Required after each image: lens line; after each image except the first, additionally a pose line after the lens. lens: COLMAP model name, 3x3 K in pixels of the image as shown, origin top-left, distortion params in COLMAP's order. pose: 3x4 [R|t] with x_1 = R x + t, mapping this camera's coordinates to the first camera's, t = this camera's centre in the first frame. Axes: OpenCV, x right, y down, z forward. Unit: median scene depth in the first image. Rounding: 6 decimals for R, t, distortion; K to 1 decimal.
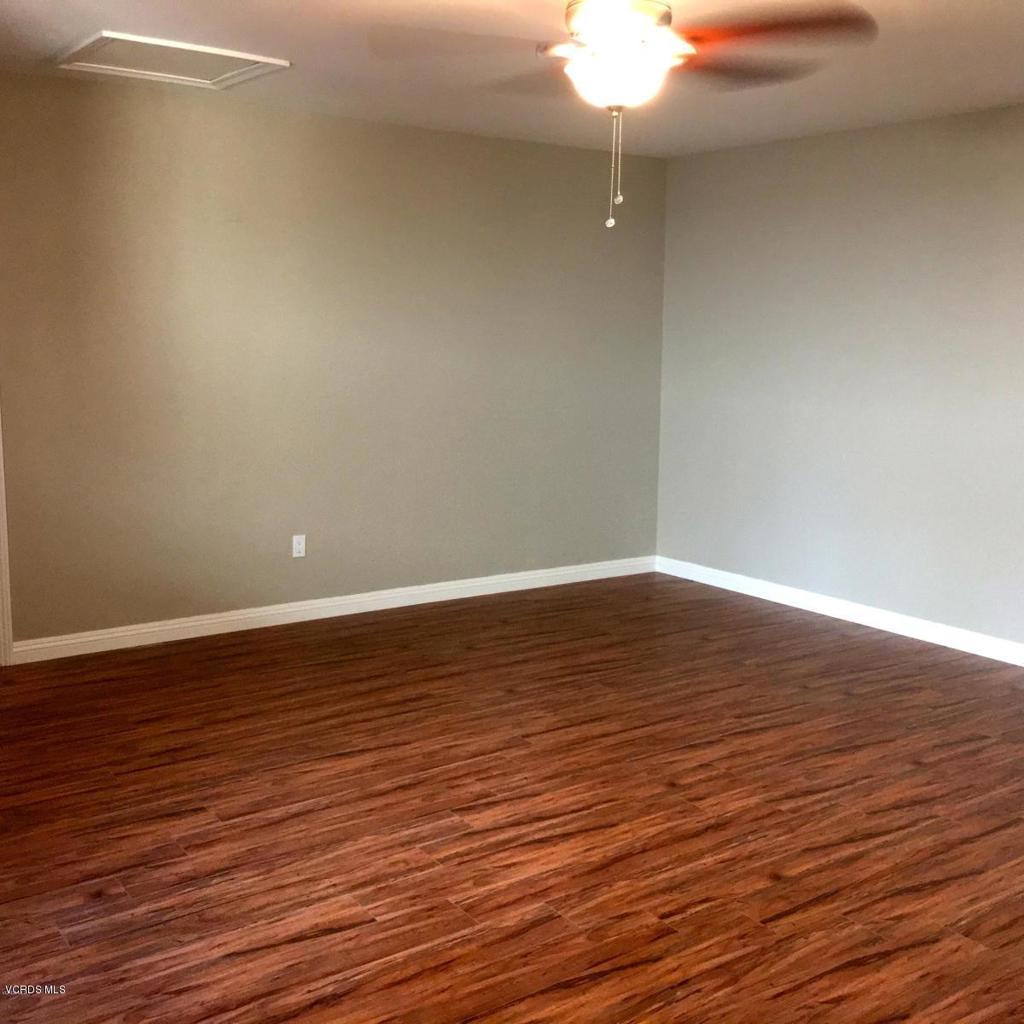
lens RADIAL K [[1162.6, 0, 509.9], [0, 1162.6, 495.9], [0, 0, 1]] dist [0.076411, -0.097550]
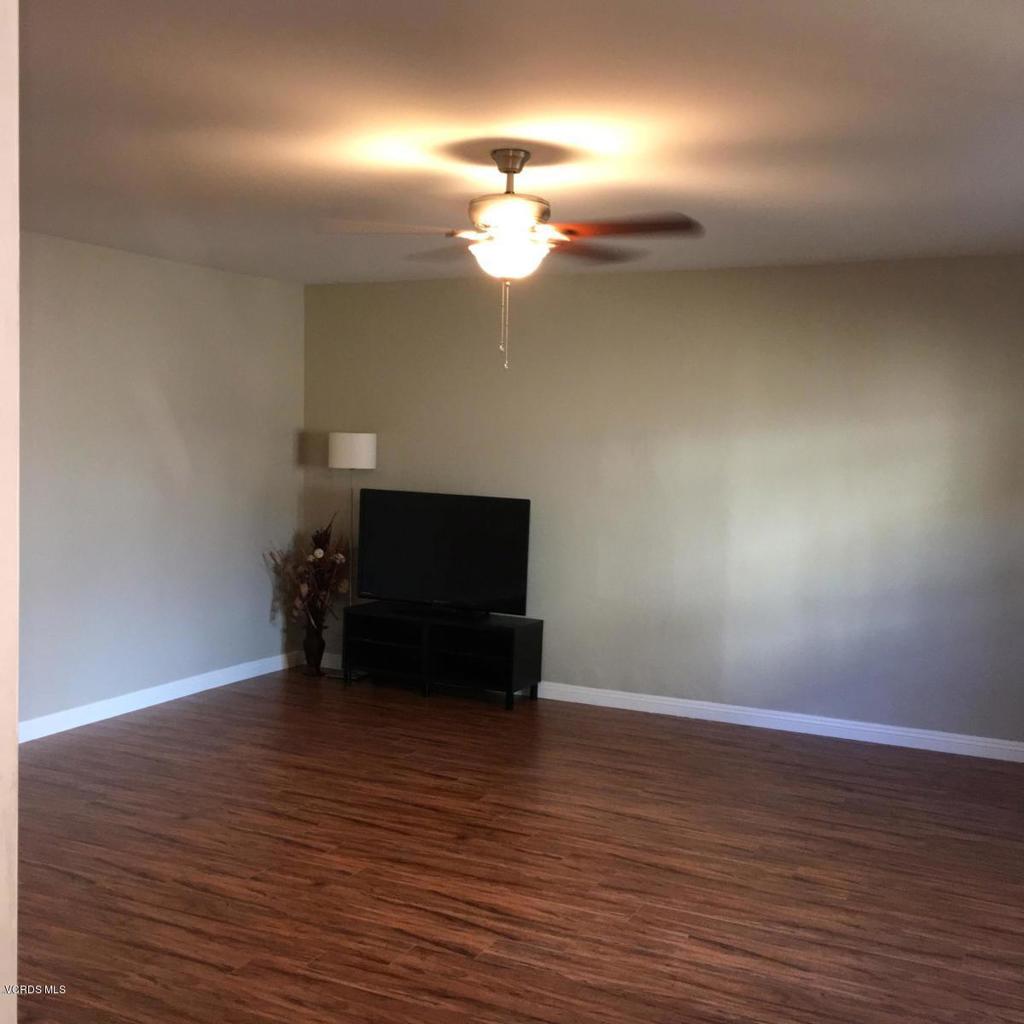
lens RADIAL K [[1162.6, 0, 509.9], [0, 1162.6, 495.9], [0, 0, 1]] dist [0.076411, -0.097550]
pose [[-0.478369, -0.070330, 0.875338, -0.910787], [0.096795, 0.986491, 0.132159, -0.232997], [-0.872808, 0.147949, -0.465099, 1.423177]]
